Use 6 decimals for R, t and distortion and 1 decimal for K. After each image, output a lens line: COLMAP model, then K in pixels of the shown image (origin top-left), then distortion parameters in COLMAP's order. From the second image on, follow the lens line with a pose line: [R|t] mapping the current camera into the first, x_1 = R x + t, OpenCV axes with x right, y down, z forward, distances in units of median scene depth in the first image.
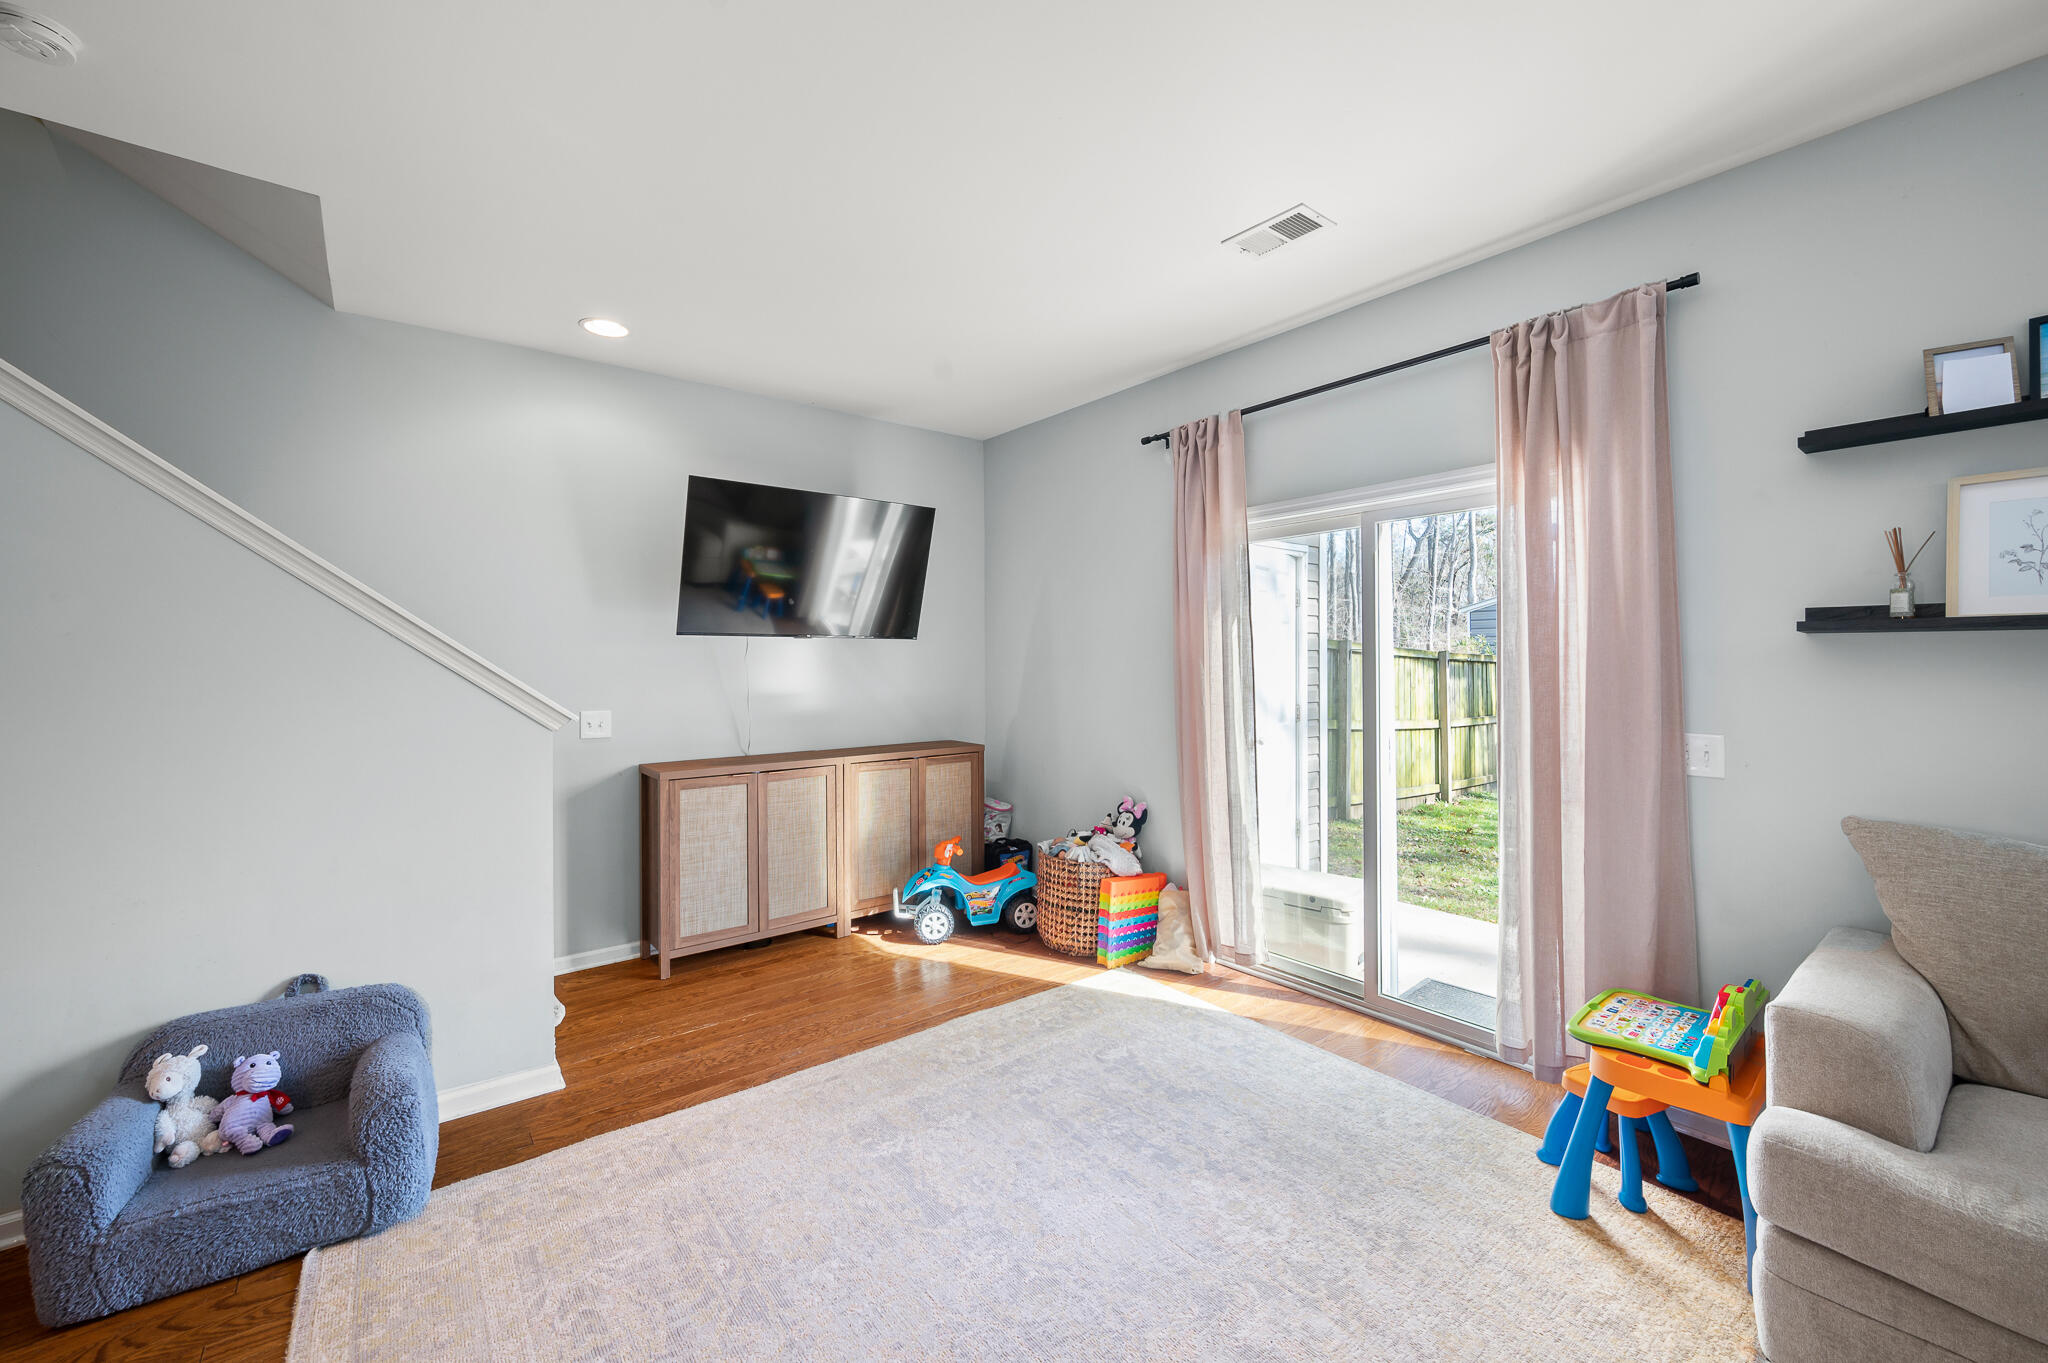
lens RADIAL K [[810.0, 0, 1029.4], [0, 810.0, 662.7], [0, 0, 1]] dist [-0.000394, -0.000074]
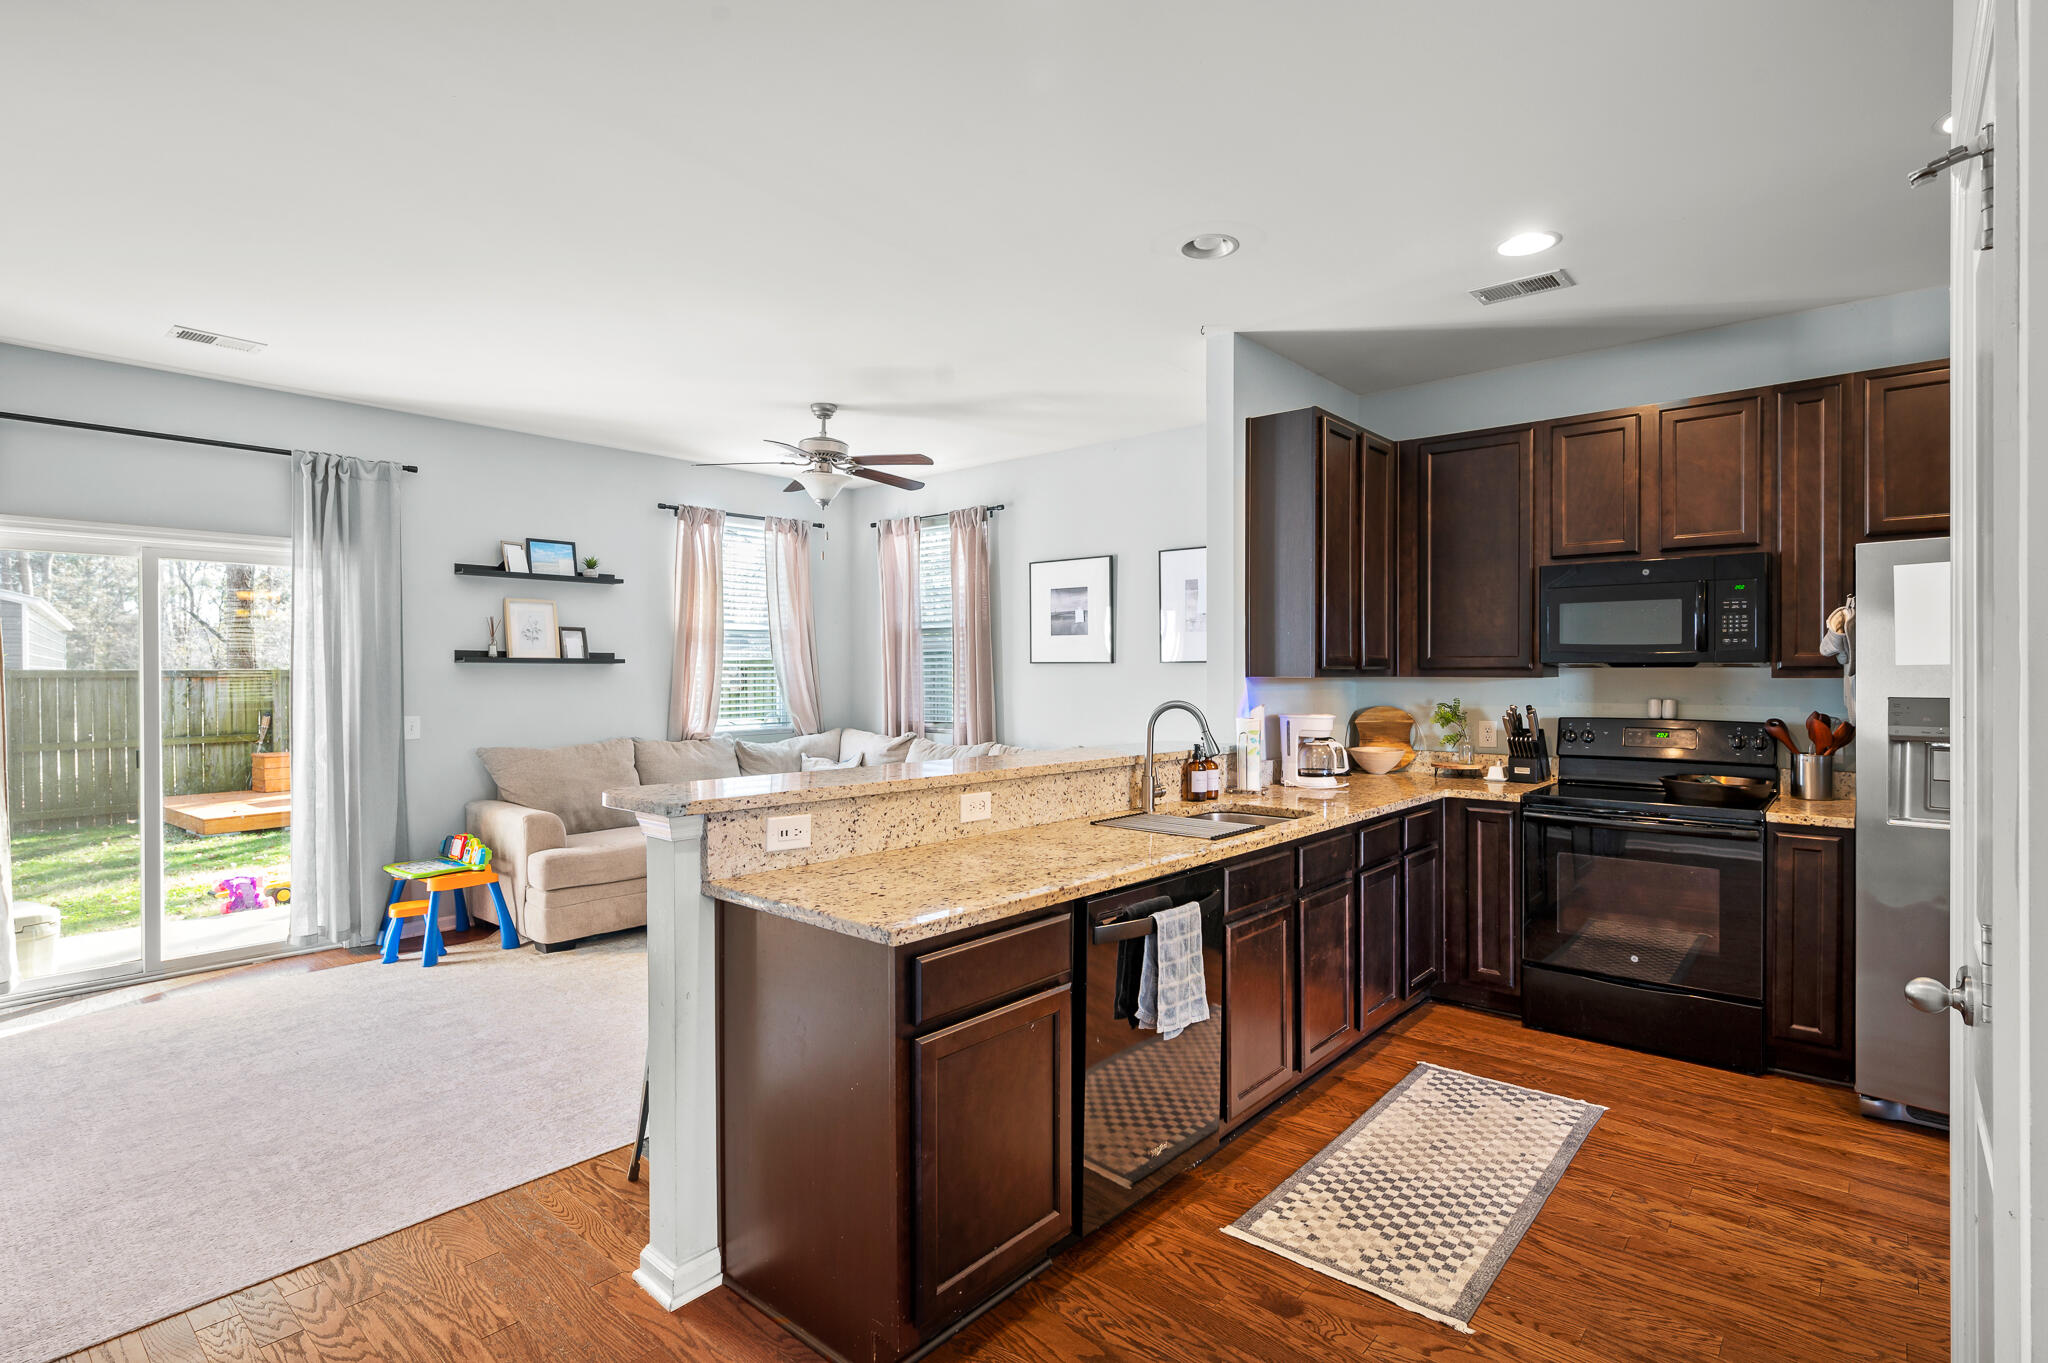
lens RADIAL K [[995.5, 0, 1028.9], [0, 995.5, 680.2], [0, 0, 1]] dist [-0.000164, 0.000316]
pose [[-0.173356, -0.003190, 0.984854, -1.595283], [0.003196, 0.999988, 0.003801, 0.003282], [-0.984854, 0.003807, -0.173343, 0.015362]]
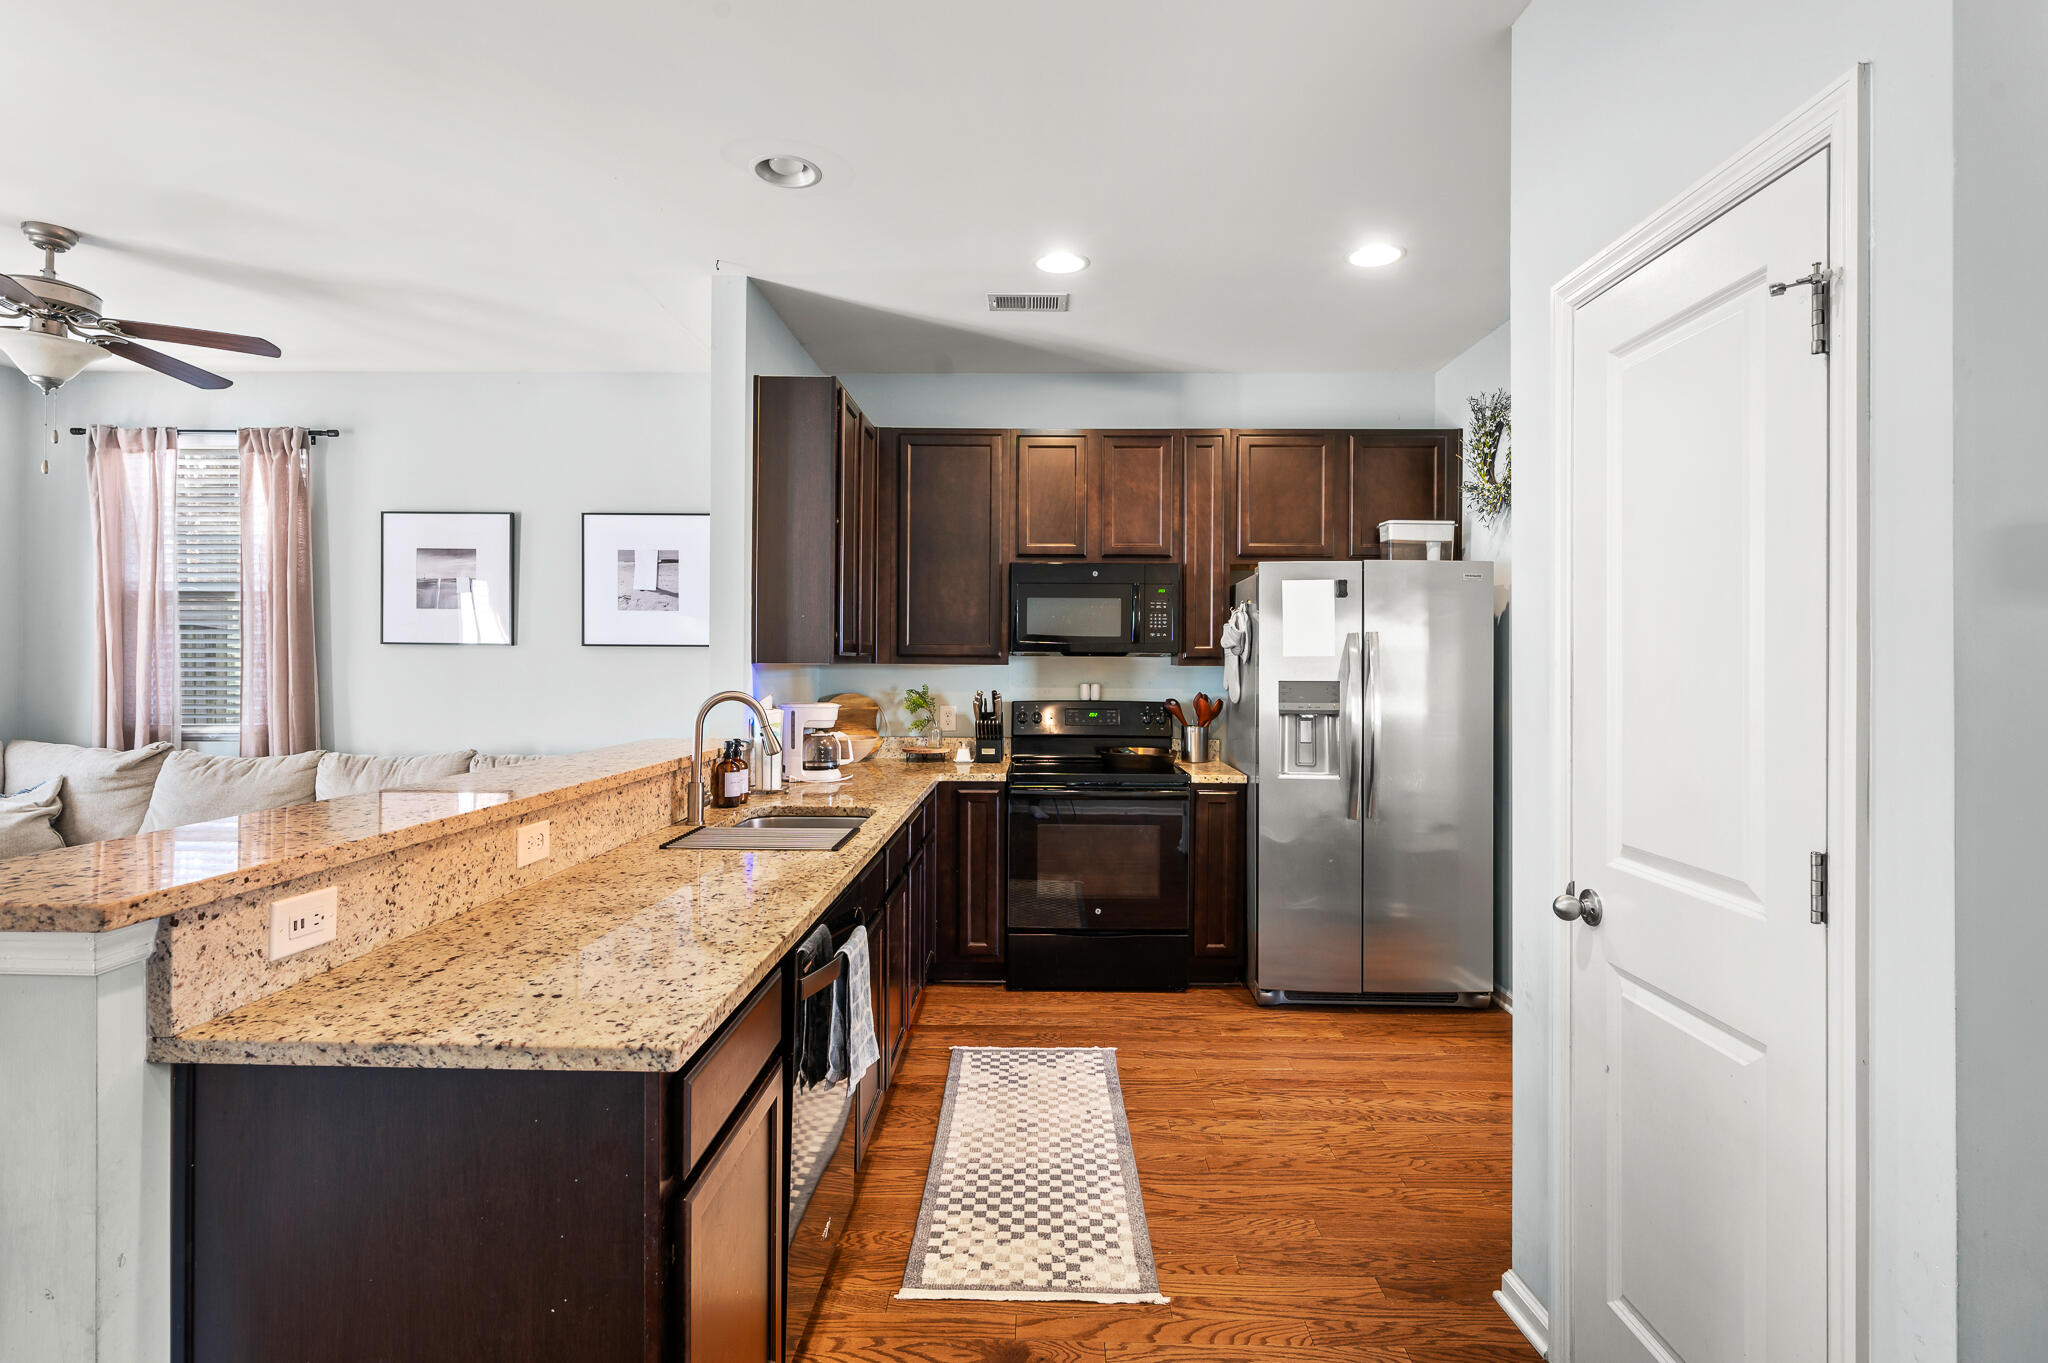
lens RADIAL K [[1000.3, 0, 1026.9], [0, 1000.3, 660.8], [0, 0, 1]] dist [-0.001387, 0.000223]
pose [[-0.764992, -0.000741, 0.644040, -1.297076], [-0.001810, 0.999998, -0.001000, 0.002338], [-0.644038, -0.001931, -0.764991, 0.252527]]
